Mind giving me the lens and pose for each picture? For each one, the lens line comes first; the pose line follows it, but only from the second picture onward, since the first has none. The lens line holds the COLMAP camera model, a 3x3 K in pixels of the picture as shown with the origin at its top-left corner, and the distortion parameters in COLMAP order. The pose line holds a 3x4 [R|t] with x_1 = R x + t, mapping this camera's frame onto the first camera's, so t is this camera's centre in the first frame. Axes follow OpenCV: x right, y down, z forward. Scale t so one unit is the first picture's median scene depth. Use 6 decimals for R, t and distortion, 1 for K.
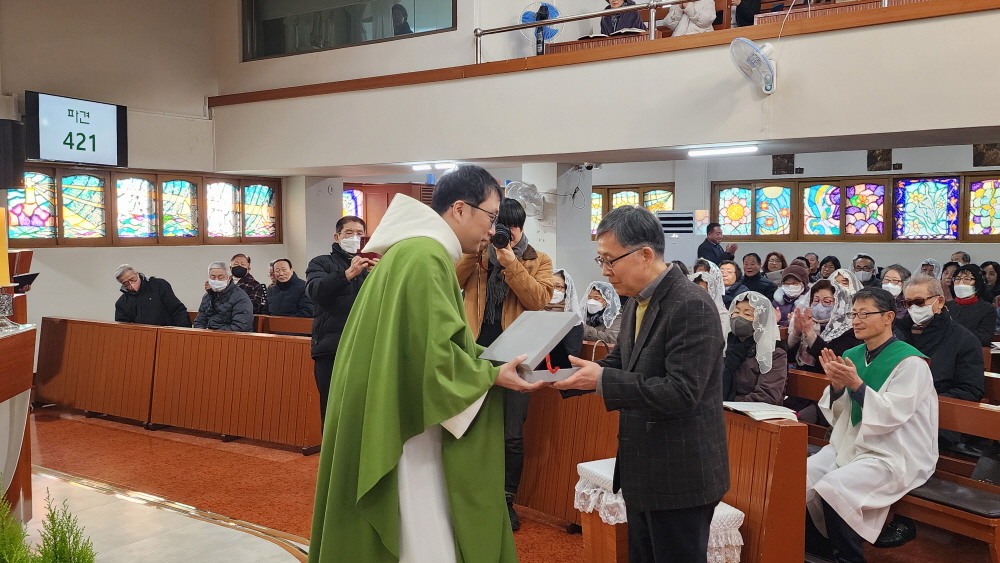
lens RADIAL K [[902.1, 0, 500.0], [0, 902.1, 281.5], [0, 0, 1]] dist [0.117455, -0.221493]
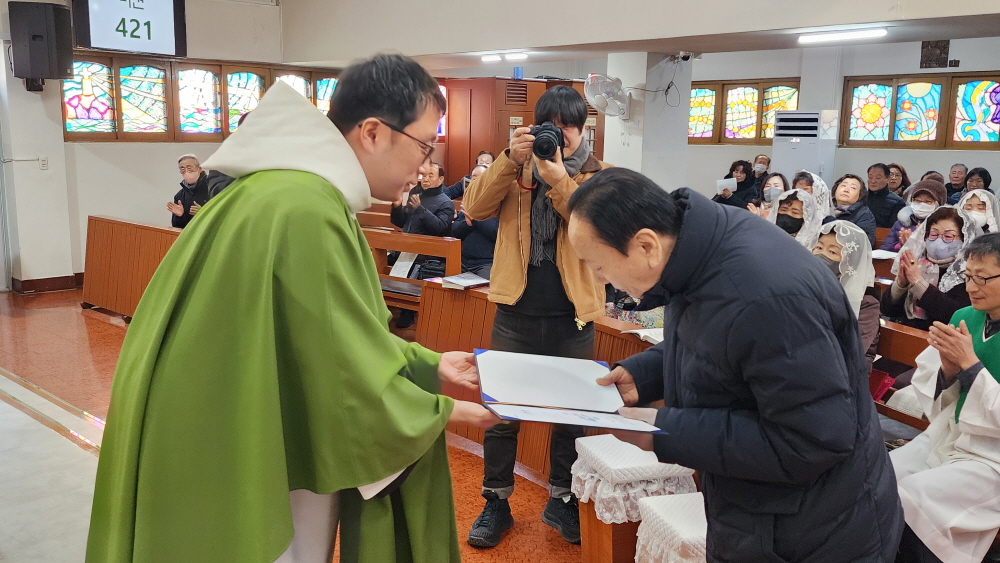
lens RADIAL K [[903.7, 0, 485.9], [0, 903.7, 291.8], [0, 0, 1]] dist [0.045578, -0.022425]
pose [[0.986799, 0.043235, -0.156073, 0.048396], [-0.023980, 0.992091, 0.123209, -0.007267], [0.160165, -0.117840, 0.980031, 0.091453]]
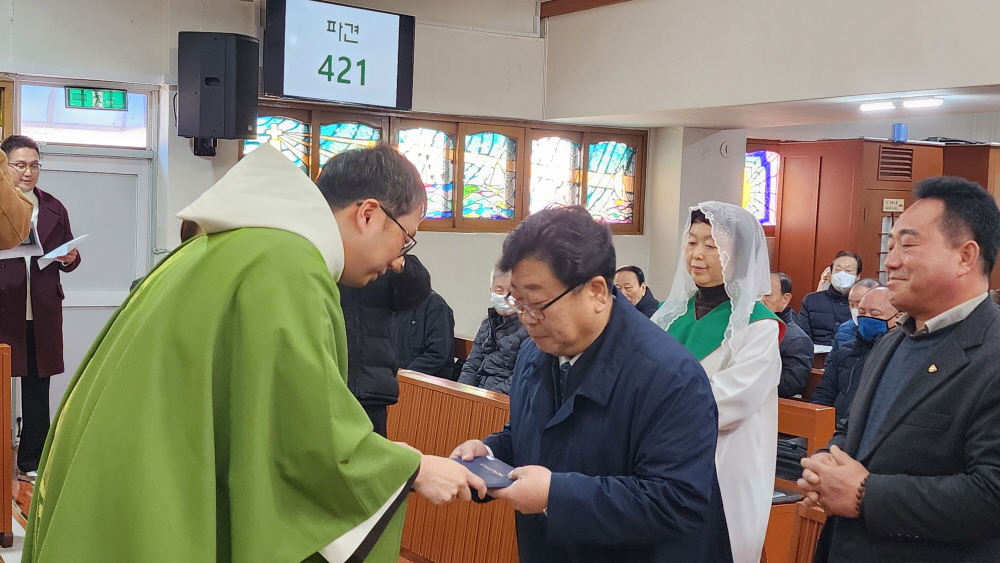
lens RADIAL K [[1203.1, 0, 500.0], [0, 1203.1, 281.5], [0, 0, 1]] dist [0.204597, -0.617084]
pose [[0.921706, 0.055995, -0.383825, -0.007959], [-0.055782, 0.998374, 0.011695, -0.014461], [0.383856, 0.010631, 0.923332, 0.202078]]
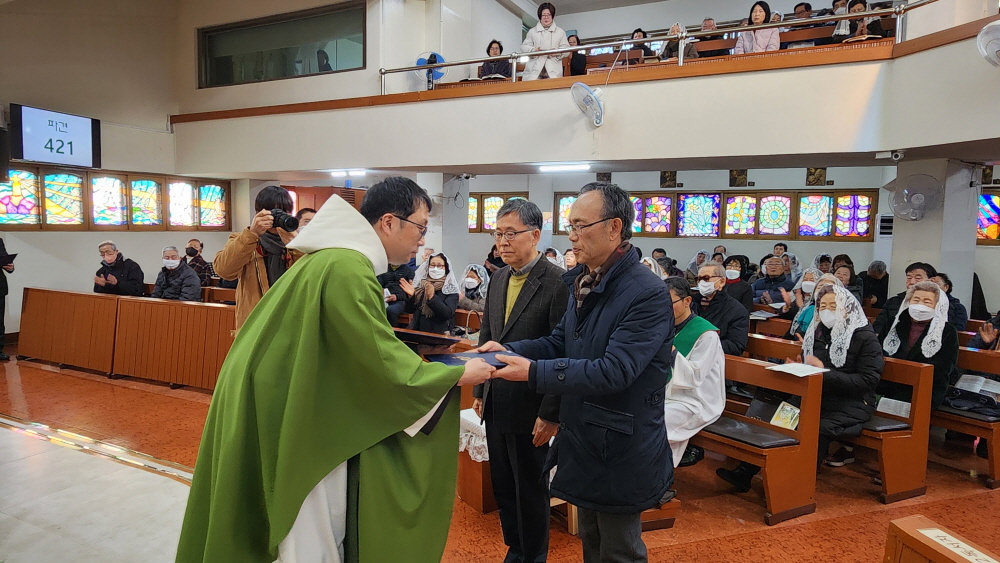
lens RADIAL K [[630.5, 0, 494.6], [0, 630.5, 286.1], [0, 0, 1]] dist [-0.010946, -0.001000]
pose [[0.990166, 0.005592, 0.139784, 0.008280], [-0.011014, 0.999215, 0.038041, -0.001780], [-0.139462, -0.039207, 0.989451, 0.056980]]
